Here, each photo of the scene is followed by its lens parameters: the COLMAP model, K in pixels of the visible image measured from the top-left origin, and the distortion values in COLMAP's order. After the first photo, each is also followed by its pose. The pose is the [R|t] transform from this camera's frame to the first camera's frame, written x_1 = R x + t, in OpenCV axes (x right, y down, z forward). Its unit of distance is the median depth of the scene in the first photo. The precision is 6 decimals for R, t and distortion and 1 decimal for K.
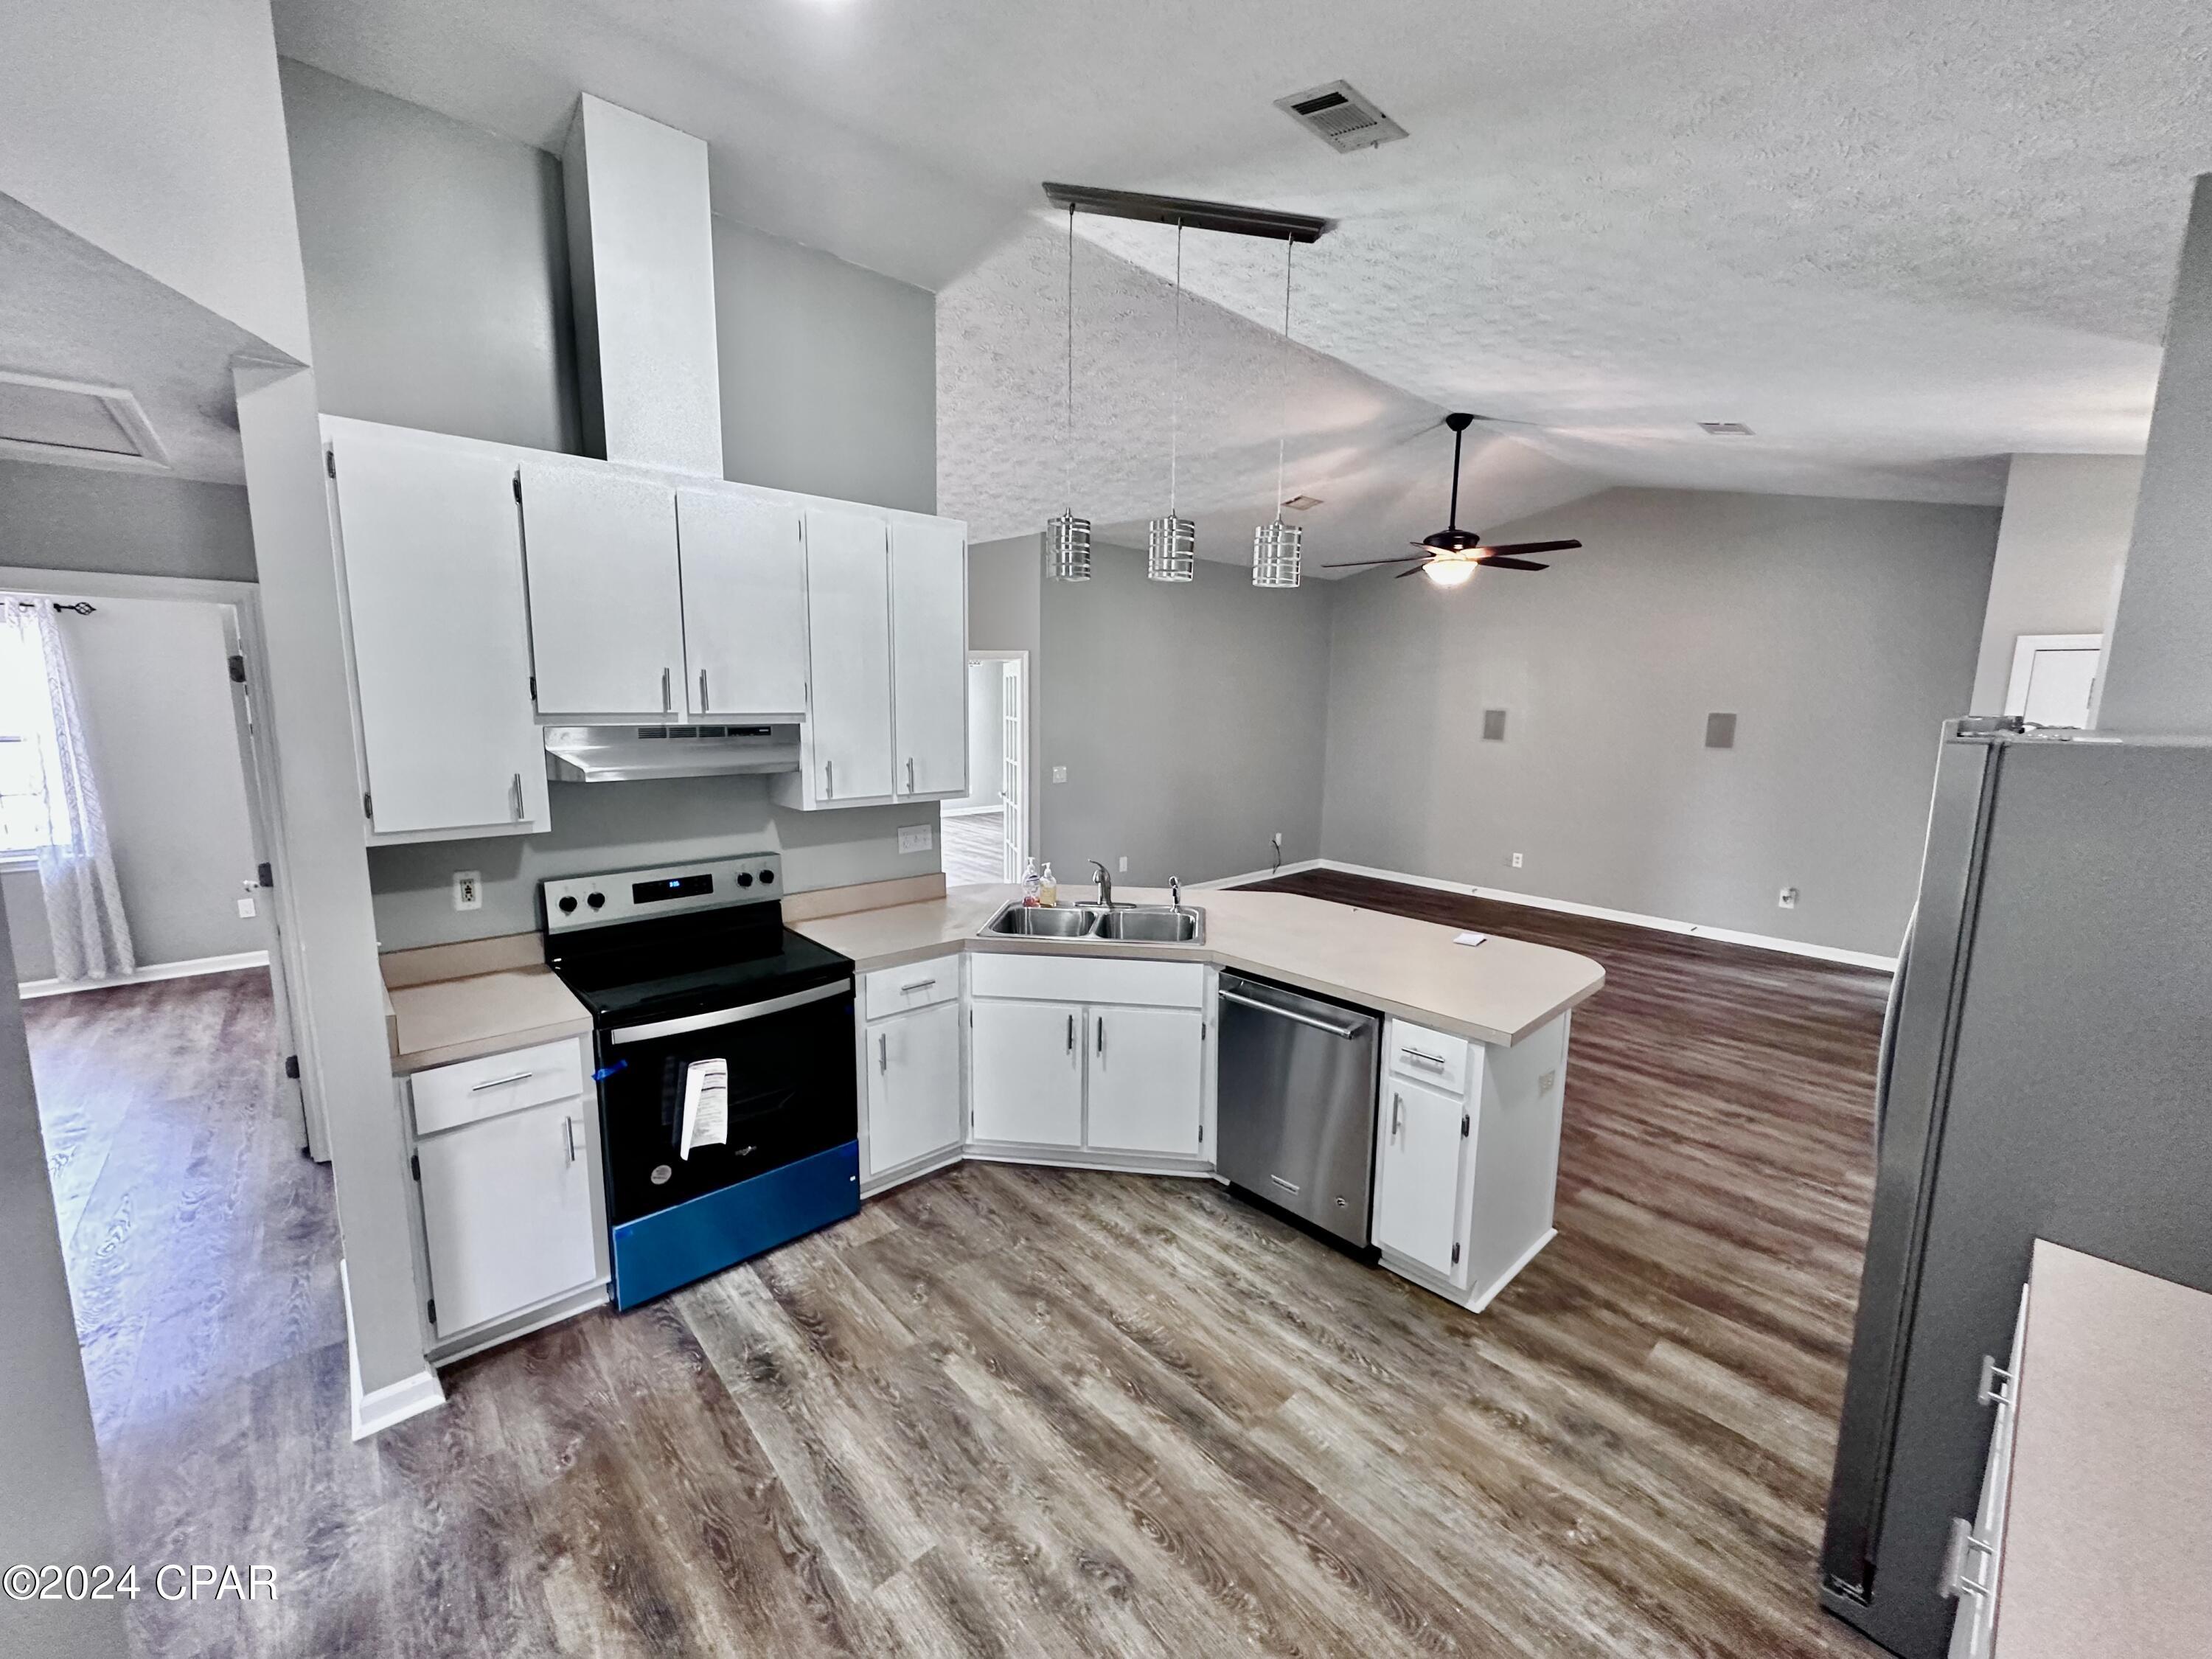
lens RADIAL K [[882.1, 0, 1109.2], [0, 882.1, 823.4], [0, 0, 1]] dist [-0.002687, 0.000826]
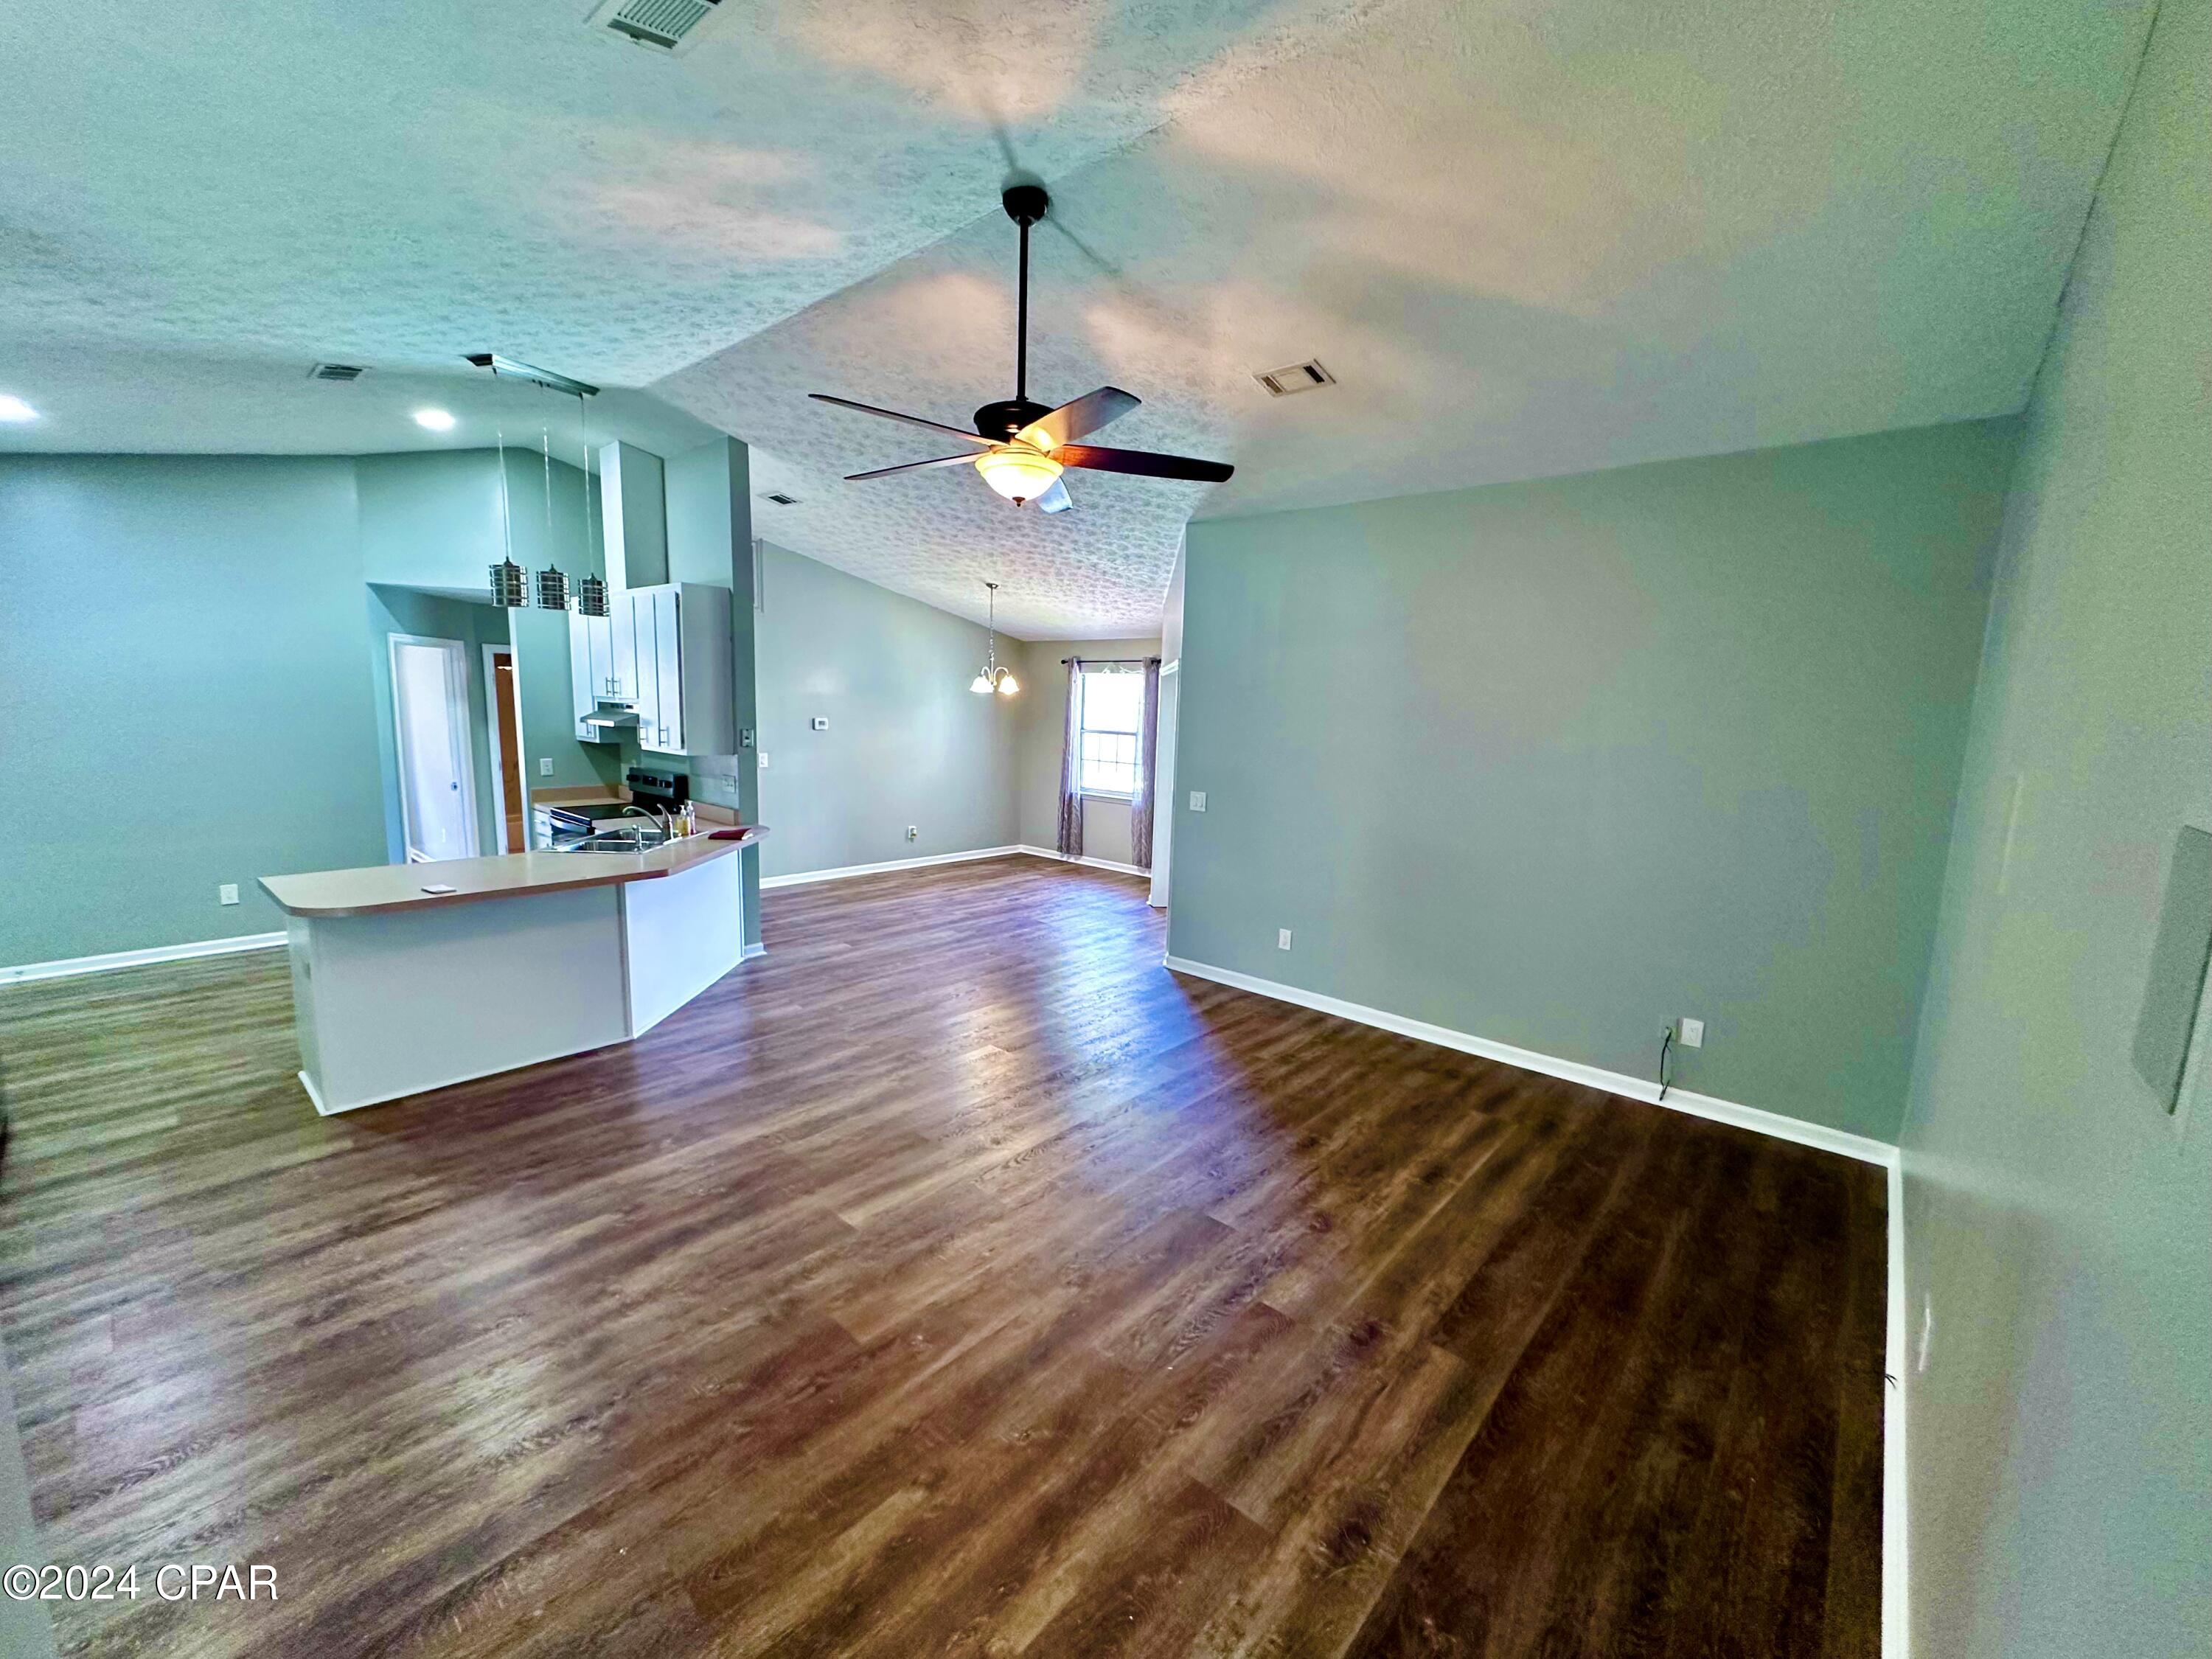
lens RADIAL K [[882.1, 0, 1104.3], [0, 882.1, 835.4], [0, 0, 1]] dist [-0.002687, 0.000826]
pose [[0.110818, 0.143988, -0.983355, 1.279905], [-0.177157, 0.976464, 0.123015, -0.184061], [0.977924, 0.160576, 0.133718, 1.326696]]
